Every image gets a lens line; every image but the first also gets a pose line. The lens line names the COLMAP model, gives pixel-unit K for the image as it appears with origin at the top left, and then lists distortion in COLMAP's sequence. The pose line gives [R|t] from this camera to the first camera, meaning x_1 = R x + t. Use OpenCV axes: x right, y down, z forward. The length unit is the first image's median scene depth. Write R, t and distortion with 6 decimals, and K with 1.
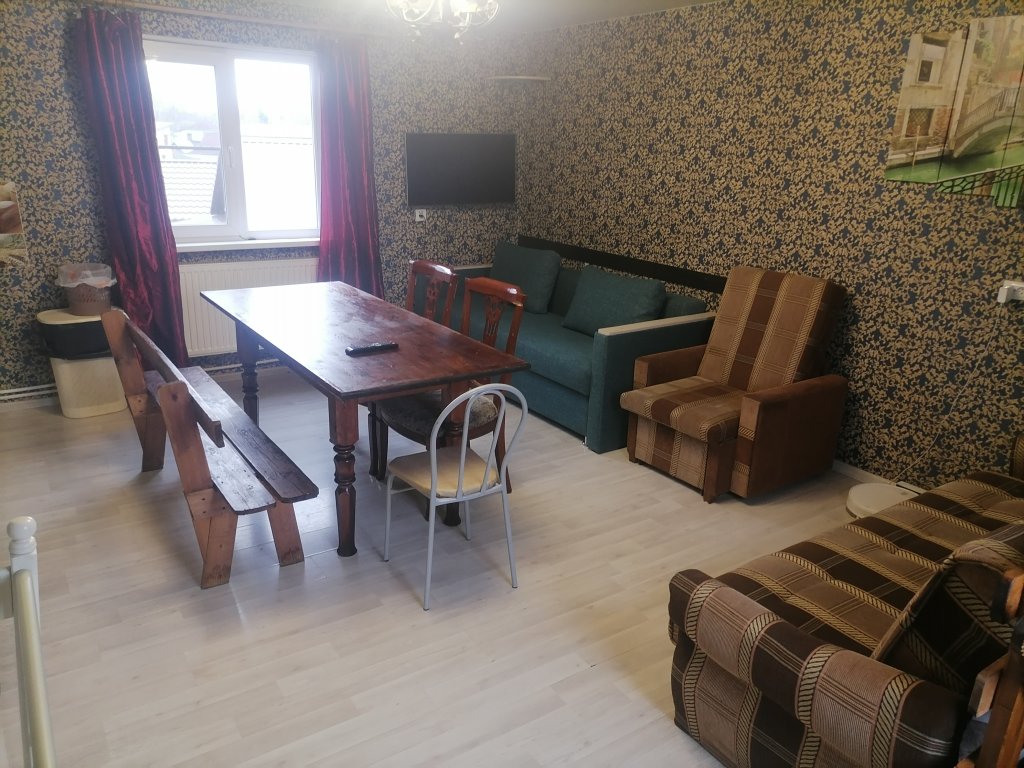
lens RADIAL K [[762.3, 0, 507.4], [0, 762.3, 380.6], [0, 0, 1]] dist [0.032798, 0.000184]
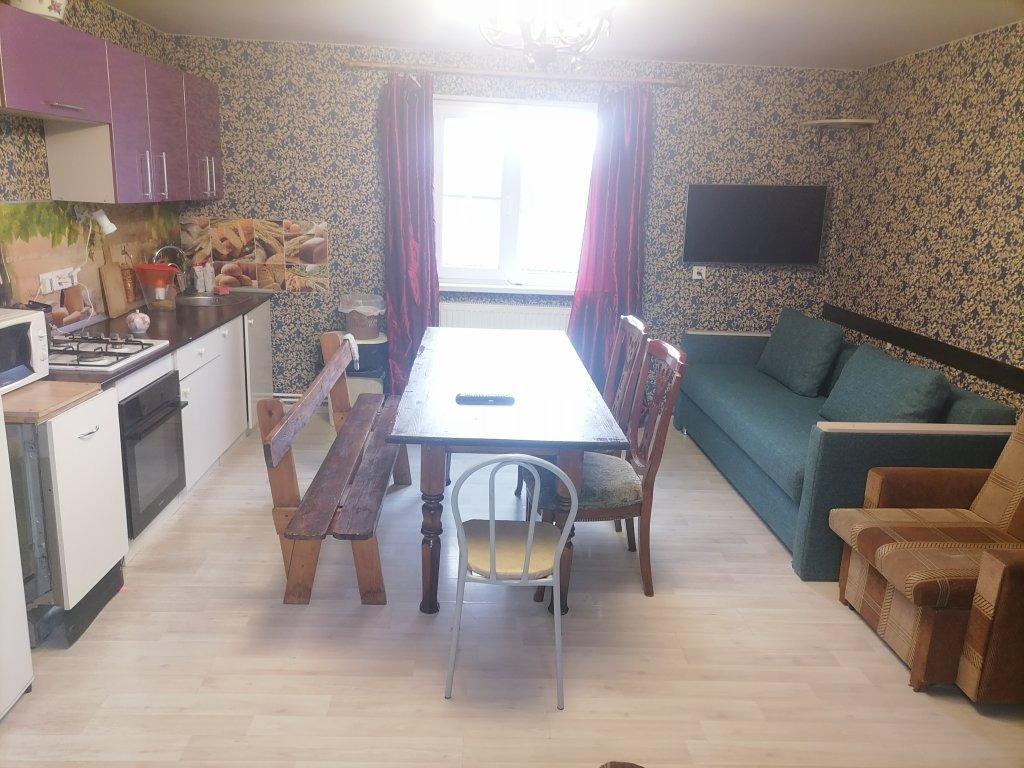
lens RADIAL K [[762.3, 0, 507.4], [0, 762.3, 380.6], [0, 0, 1]] dist [0.032798, 0.000184]
pose [[0.855762, 0.133102, -0.499955, 0.210665], [-0.172201, 0.984521, -0.032647, -0.025366], [0.487871, 0.114031, 0.865436, 0.141766]]
